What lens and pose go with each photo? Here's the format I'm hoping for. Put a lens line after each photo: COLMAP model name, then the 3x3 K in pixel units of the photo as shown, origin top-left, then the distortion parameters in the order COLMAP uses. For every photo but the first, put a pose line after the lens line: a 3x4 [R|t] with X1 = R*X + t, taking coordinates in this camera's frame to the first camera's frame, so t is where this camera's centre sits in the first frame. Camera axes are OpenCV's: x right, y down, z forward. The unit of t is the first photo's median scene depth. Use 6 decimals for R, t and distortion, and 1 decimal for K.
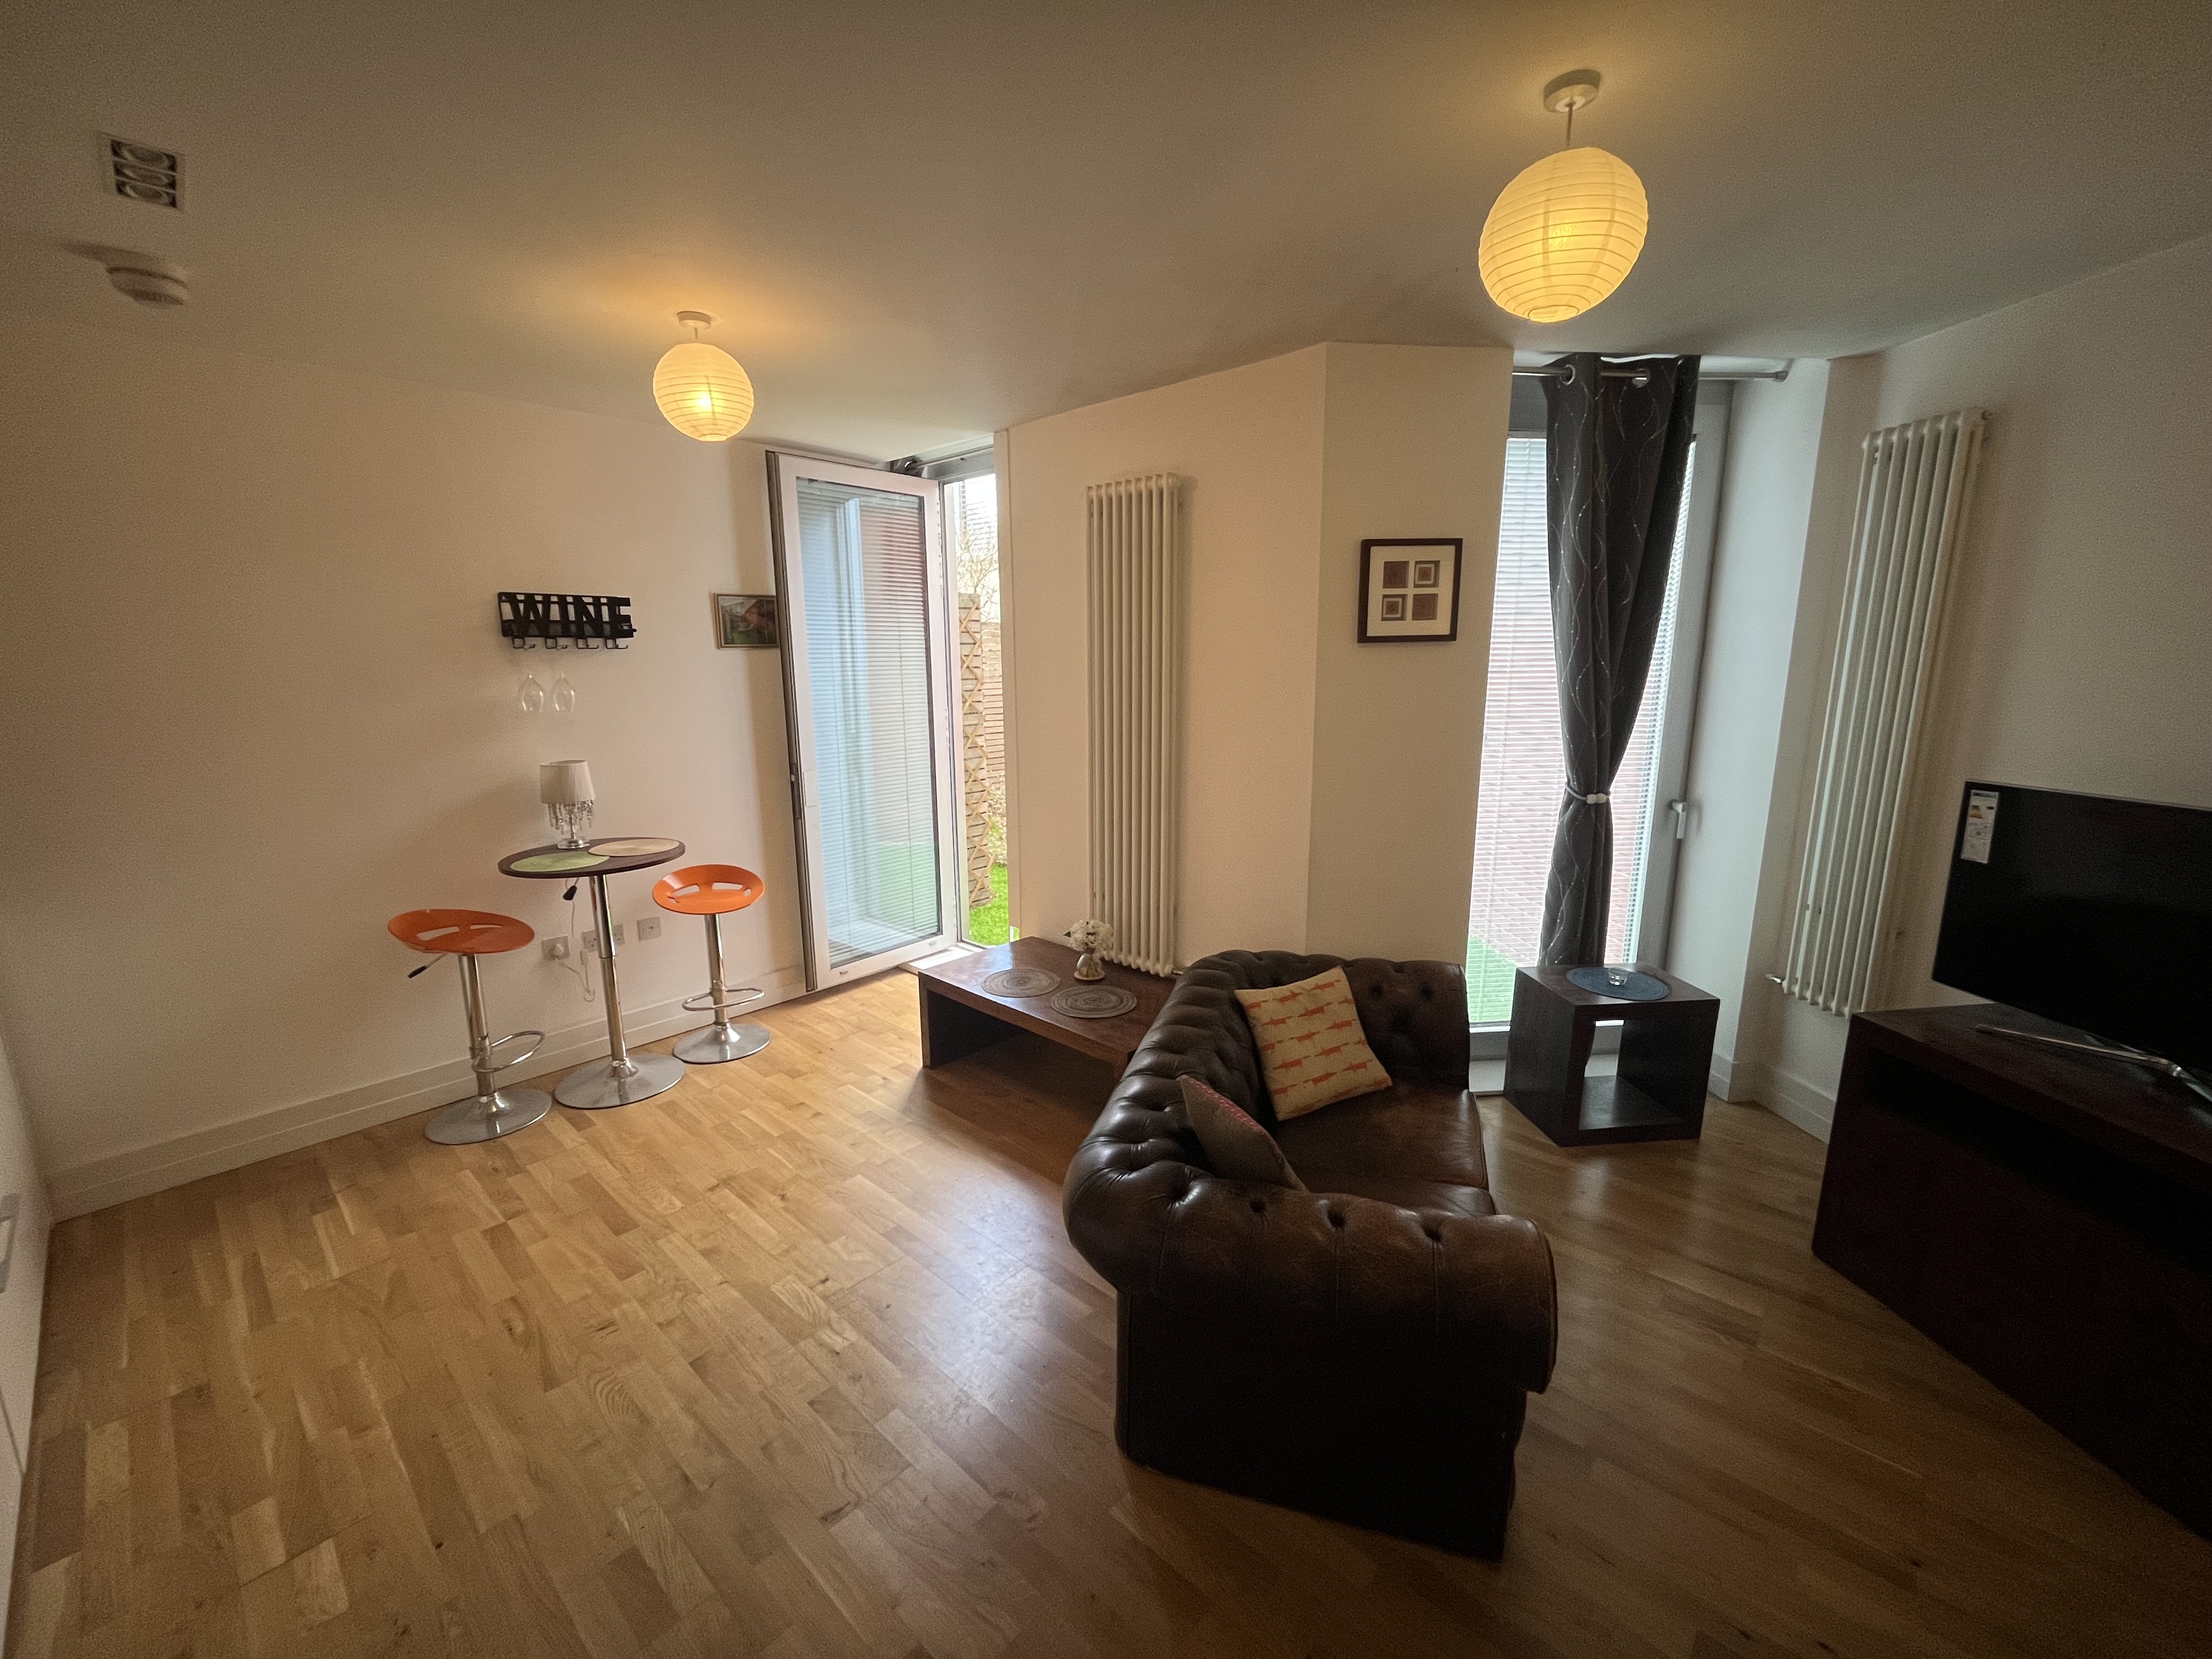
lens RADIAL K [[903.0, 0, 1094.7], [0, 903.0, 832.1], [0, 0, 1]] dist [-0.006001, 0.000252]
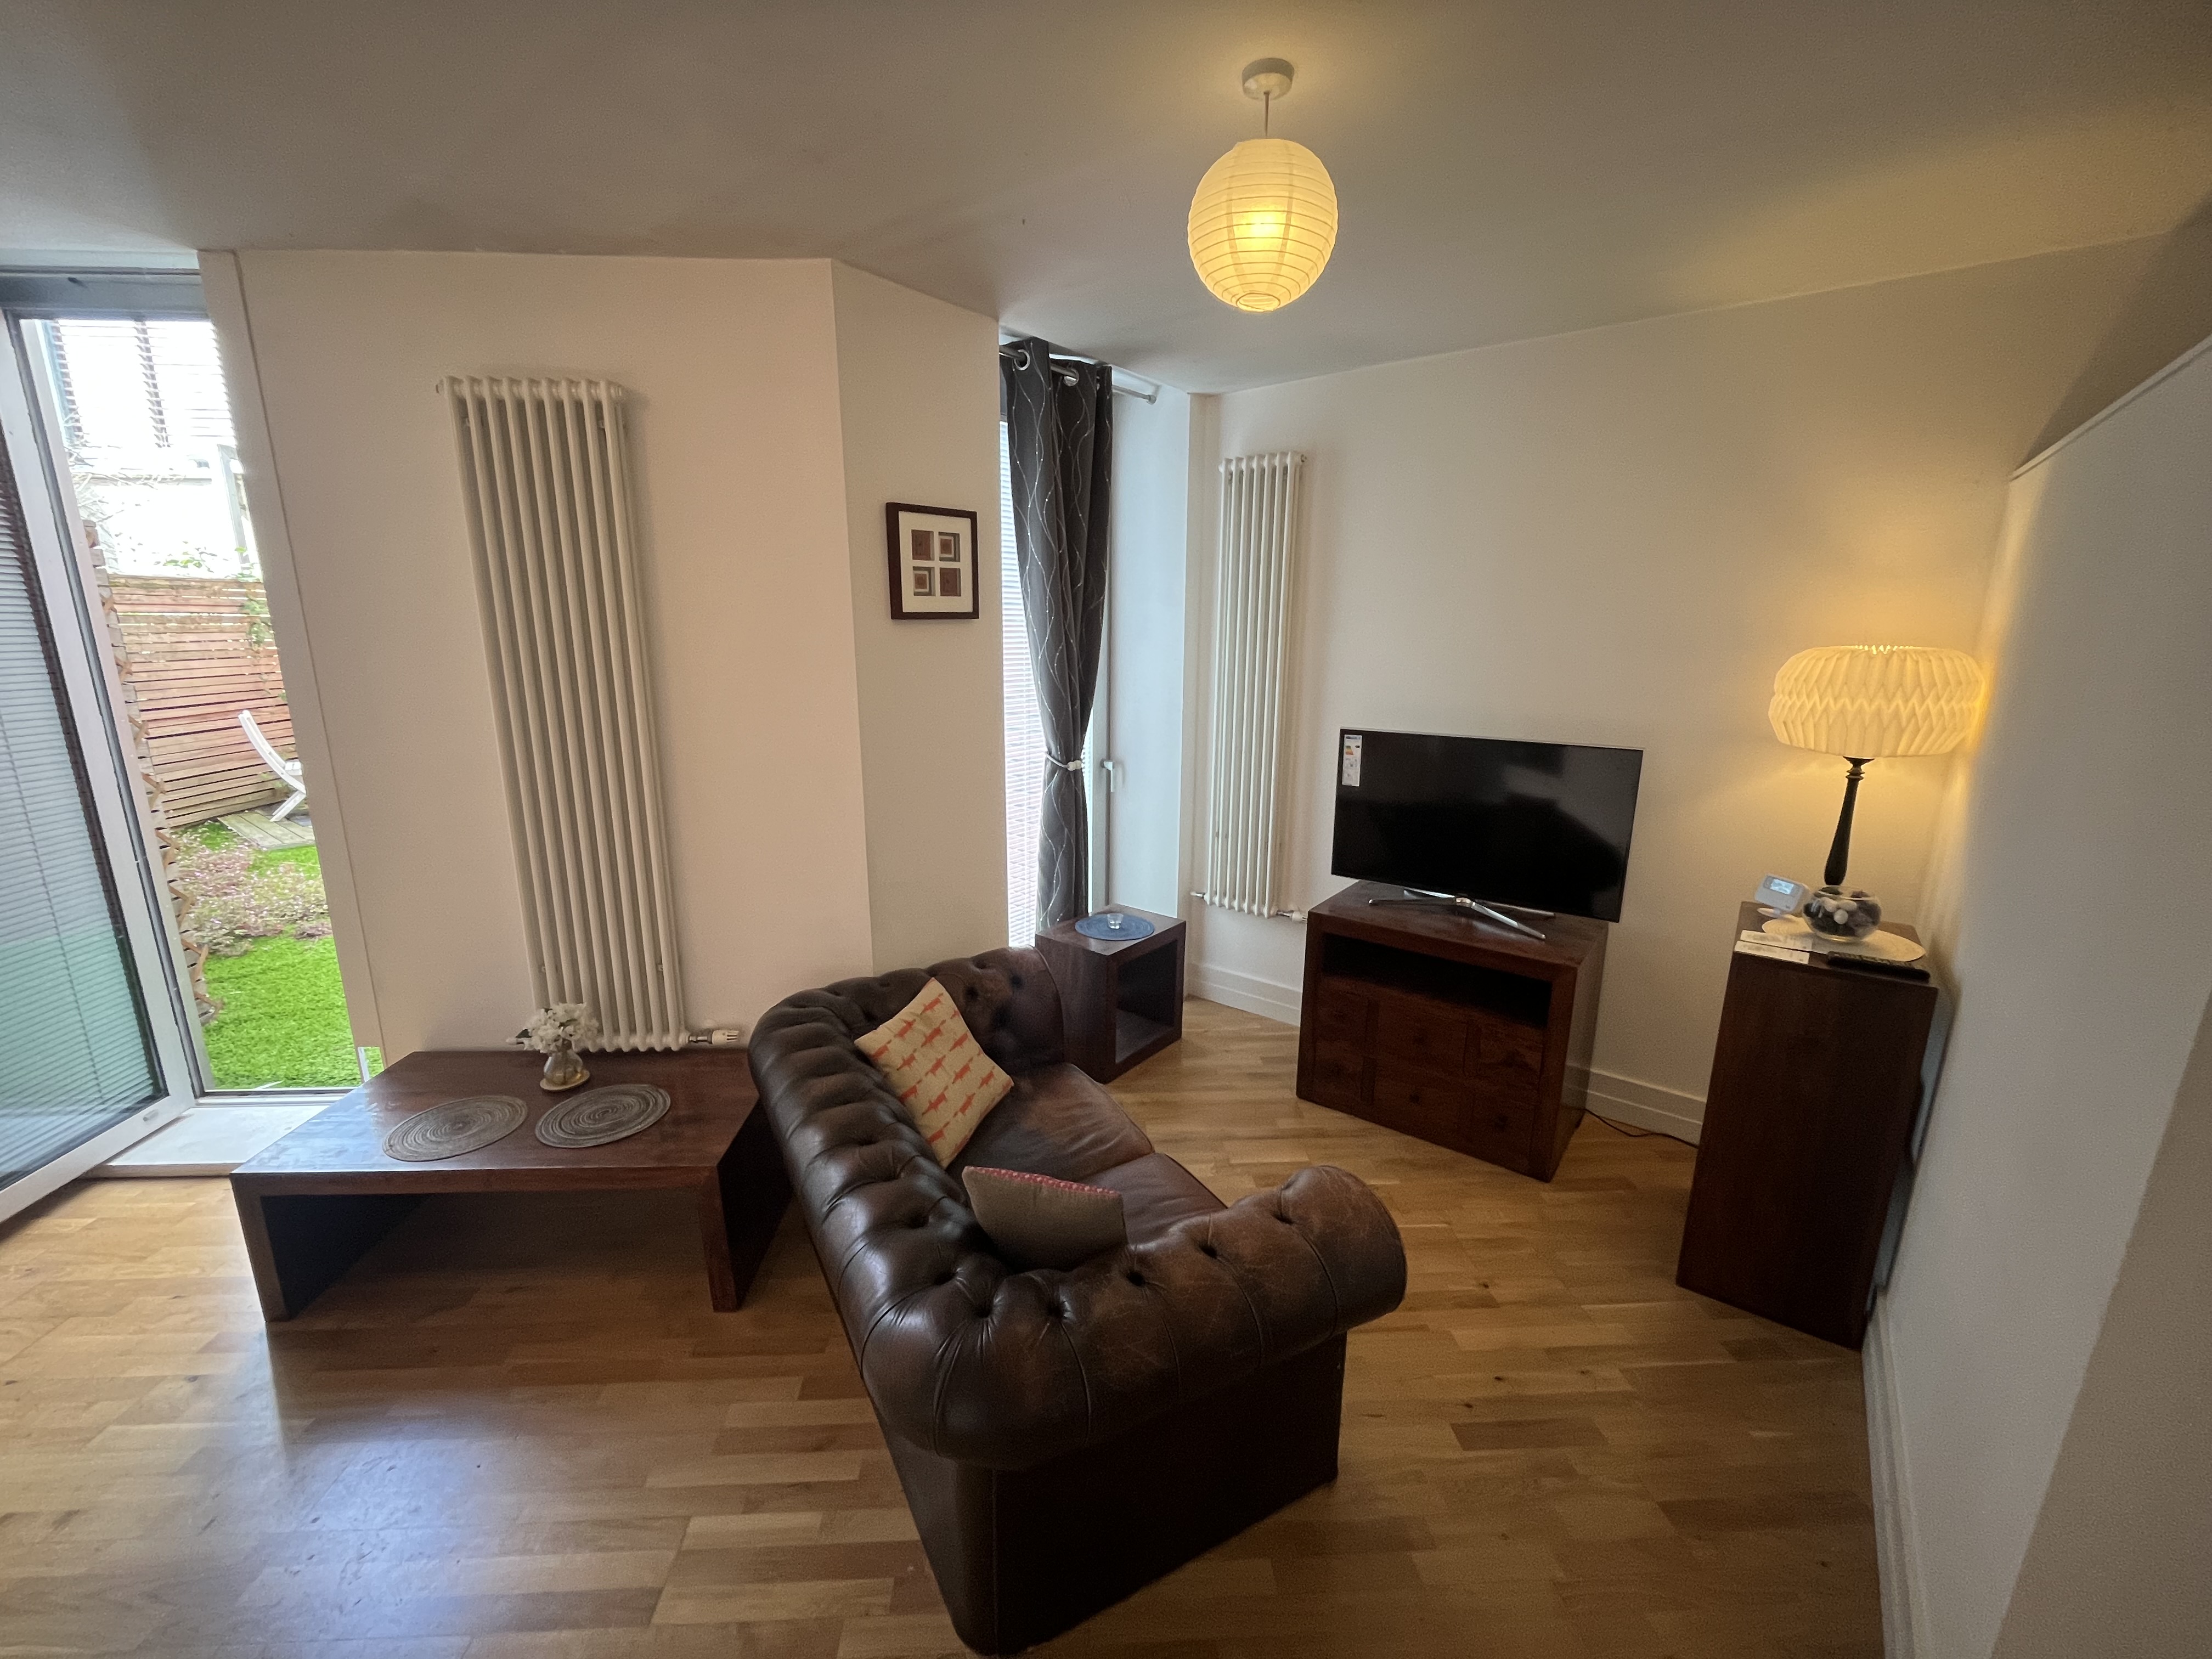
lens RADIAL K [[903.0, 0, 1094.7], [0, 903.0, 832.1], [0, 0, 1]] dist [-0.006001, 0.000252]
pose [[0.693385, -0.150778, 0.704616, -0.219165], [0.128137, 0.988078, 0.085340, -0.050013], [-0.709083, 0.031114, 0.704439, 0.224606]]
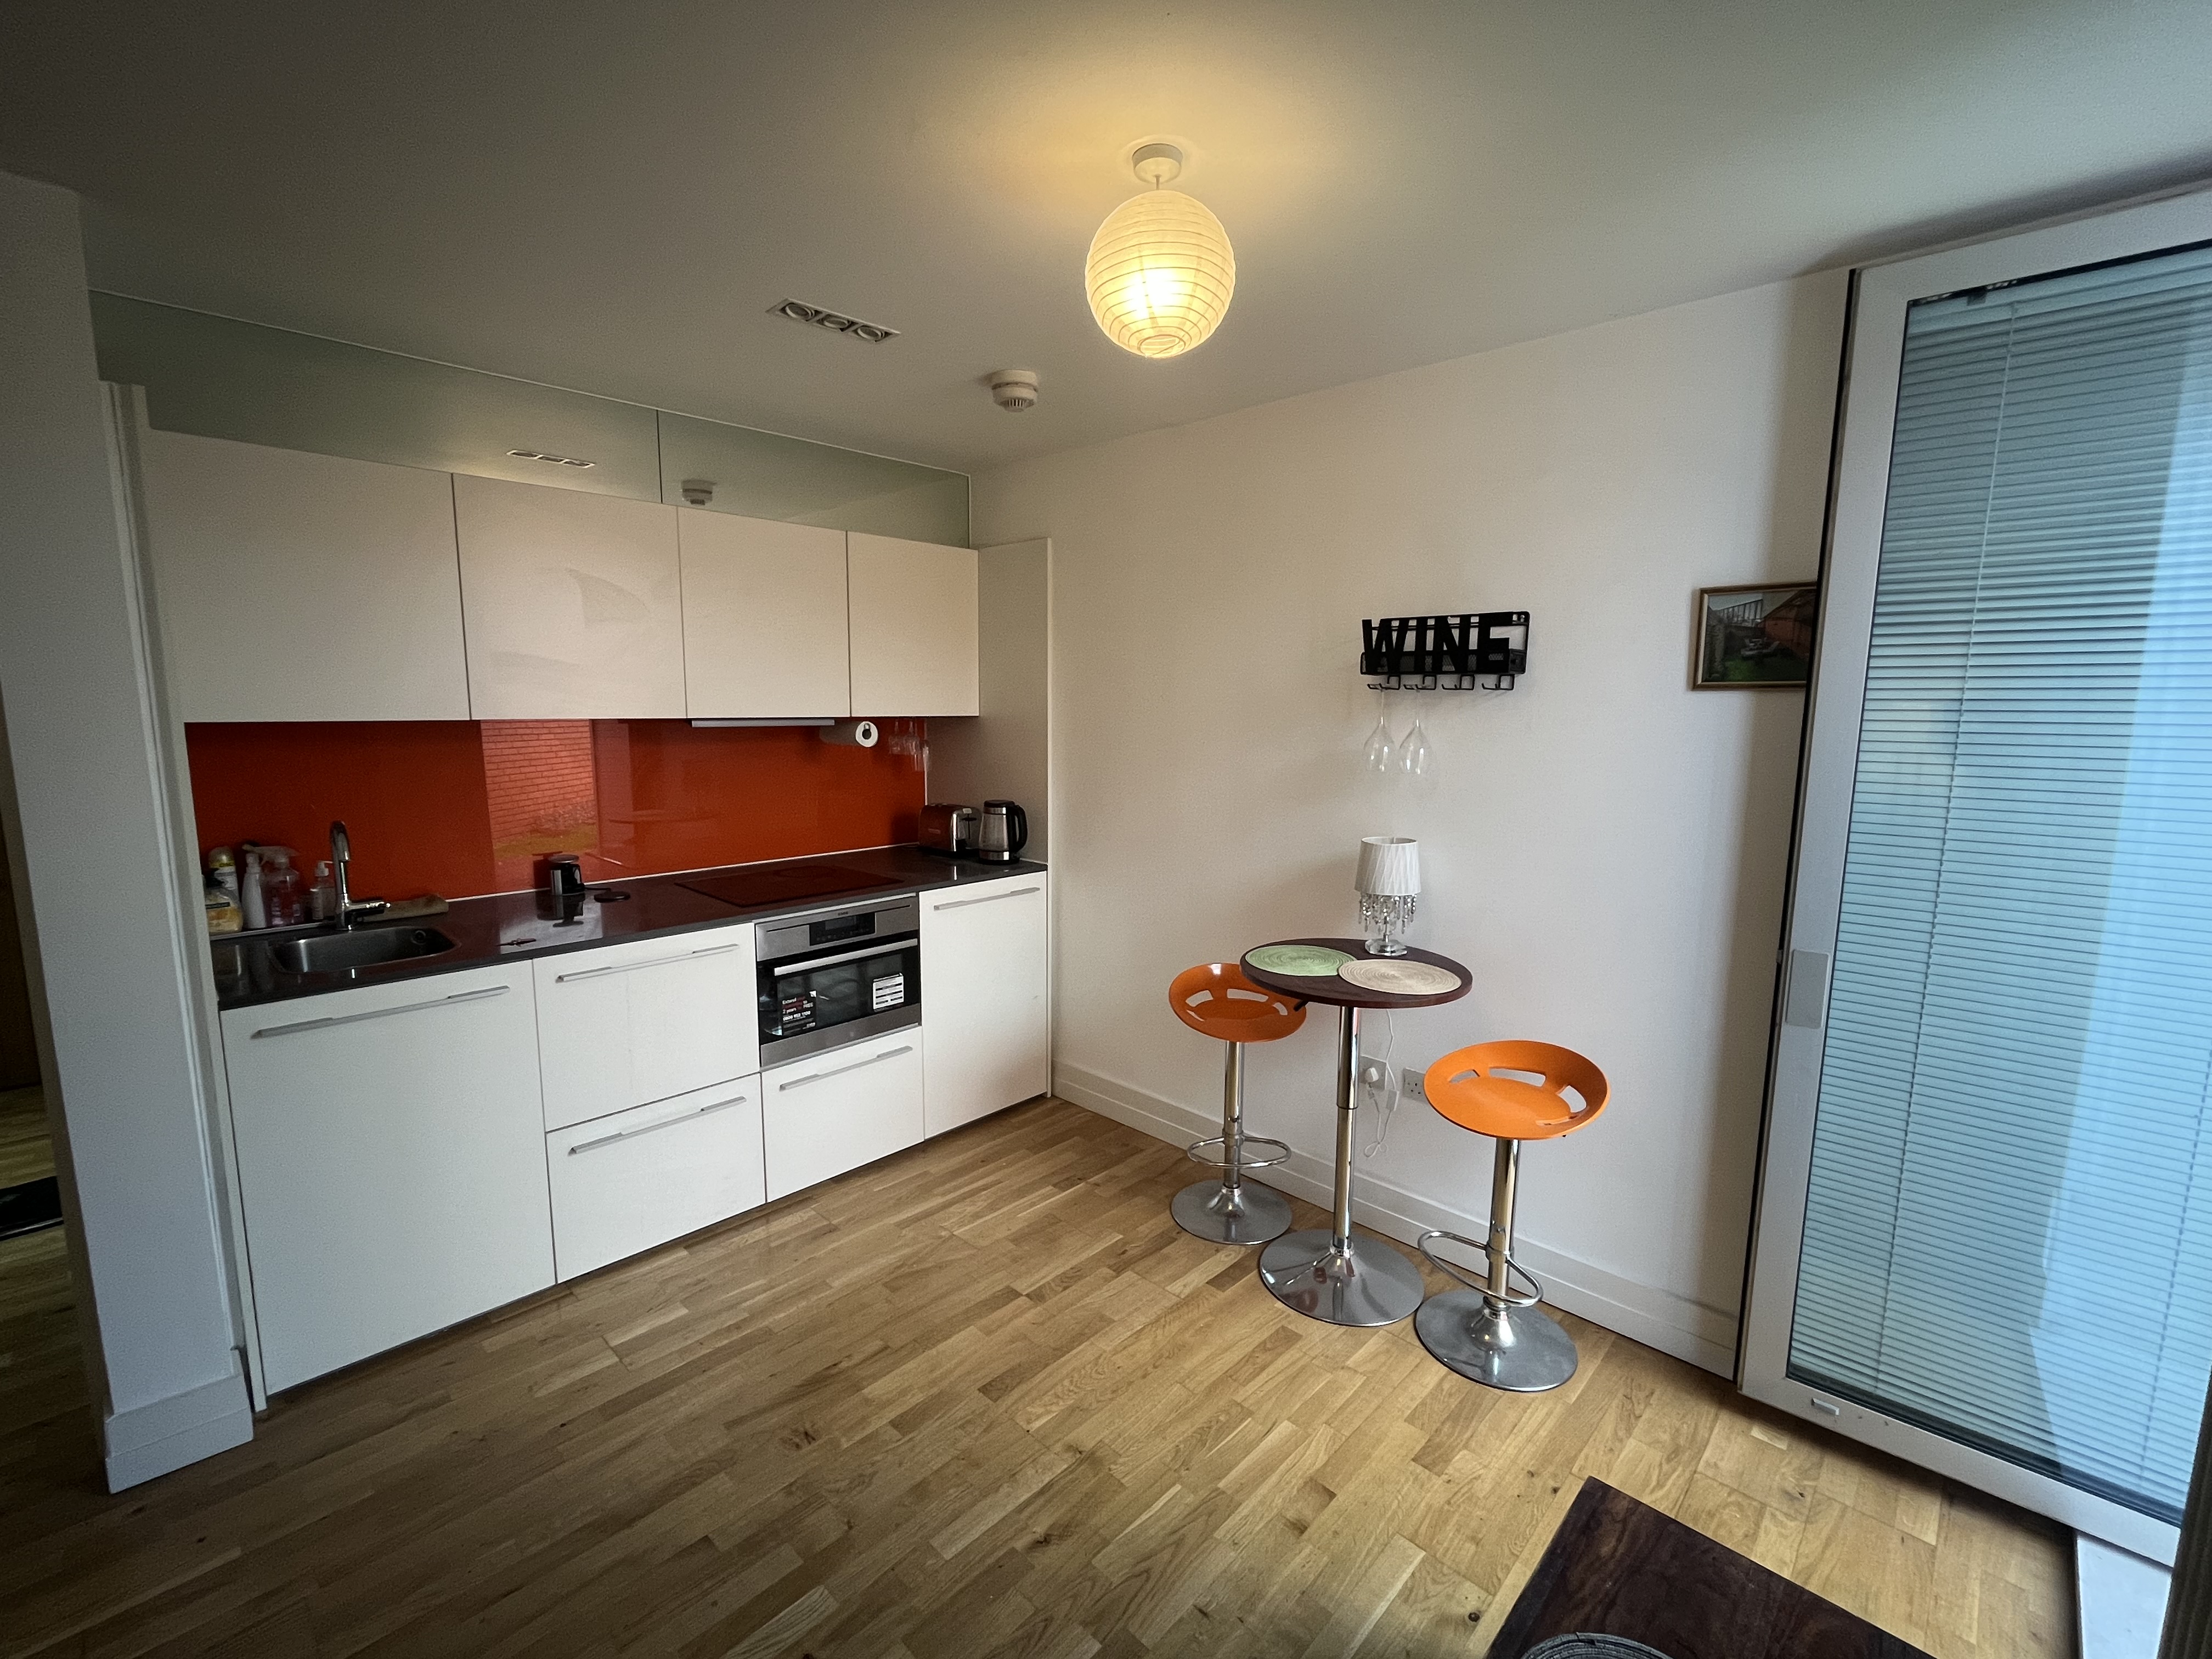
lens RADIAL K [[952.8, 0, 1106.0], [0, 952.8, 829.5], [0, 0, 1]] dist [0.012251, -0.000100]
pose [[-0.008607, 0.143817, -0.989567, 0.228304], [-0.201462, 0.969062, 0.142589, -0.172912], [0.979459, 0.200587, 0.020633, 0.857578]]
